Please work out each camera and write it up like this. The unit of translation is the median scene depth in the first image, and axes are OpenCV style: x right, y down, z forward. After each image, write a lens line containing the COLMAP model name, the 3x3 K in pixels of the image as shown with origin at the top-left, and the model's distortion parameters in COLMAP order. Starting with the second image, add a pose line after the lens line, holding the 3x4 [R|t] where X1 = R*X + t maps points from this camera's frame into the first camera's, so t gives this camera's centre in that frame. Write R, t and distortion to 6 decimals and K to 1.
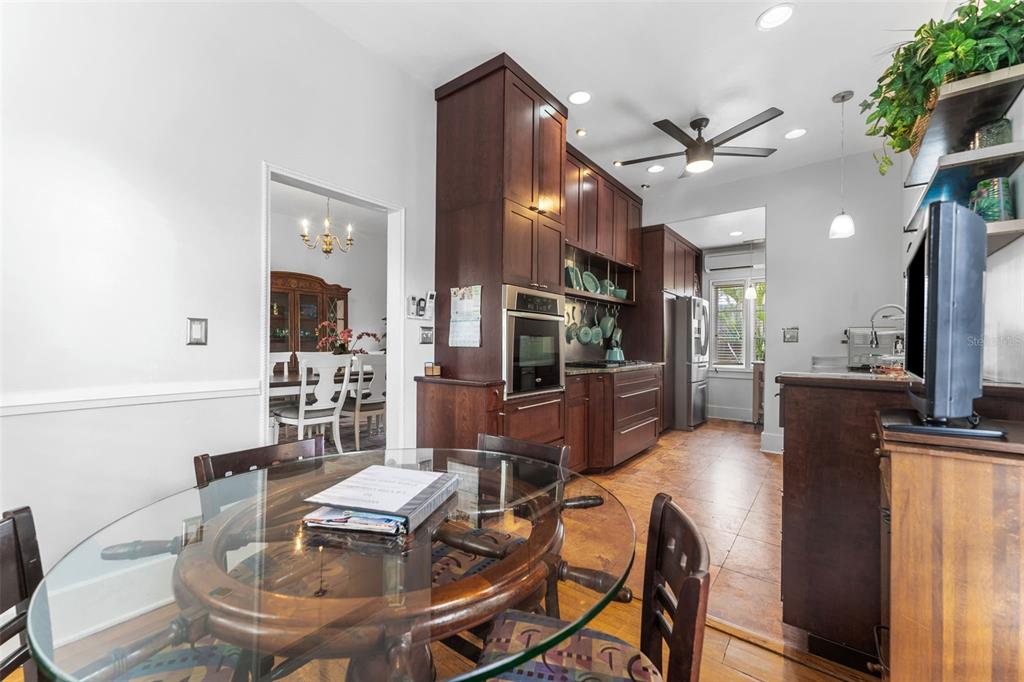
lens RADIAL K [[412.3, 0, 512.0], [0, 412.3, 341.0], [0, 0, 1]] dist [0.000529, 0.000186]
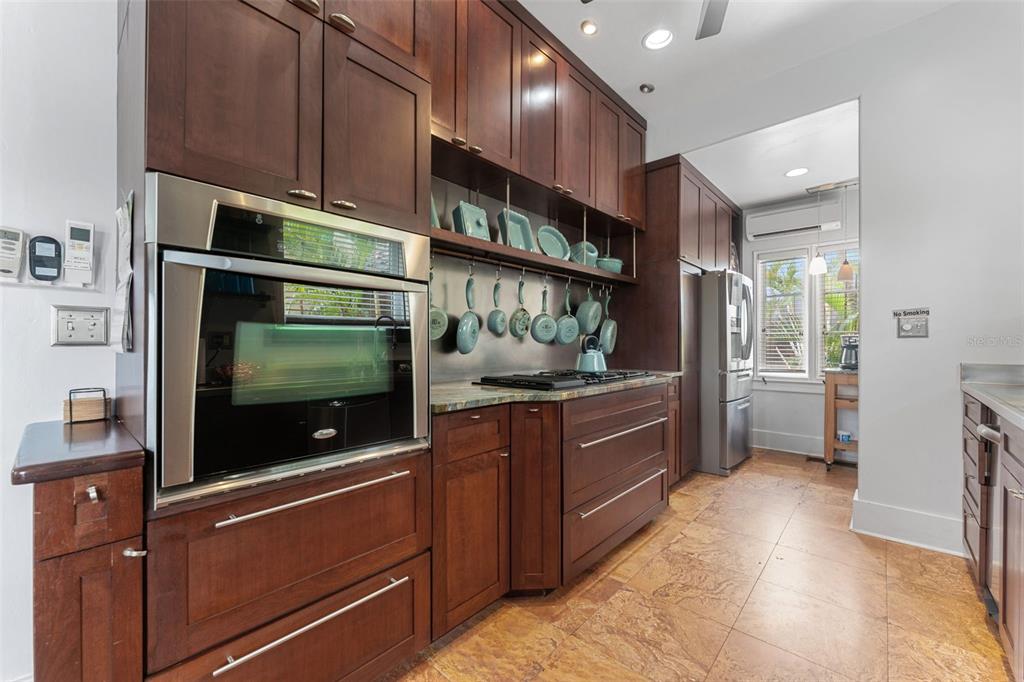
lens RADIAL K [[412.3, 0, 512.0], [0, 412.3, 341.0], [0, 0, 1]] dist [0.000529, 0.000186]
pose [[0.997017, -0.007078, -0.076863, 0.157796], [0.007042, 0.999975, -0.000741, 0.003078], [0.076866, 0.000198, 0.997041, 0.346173]]
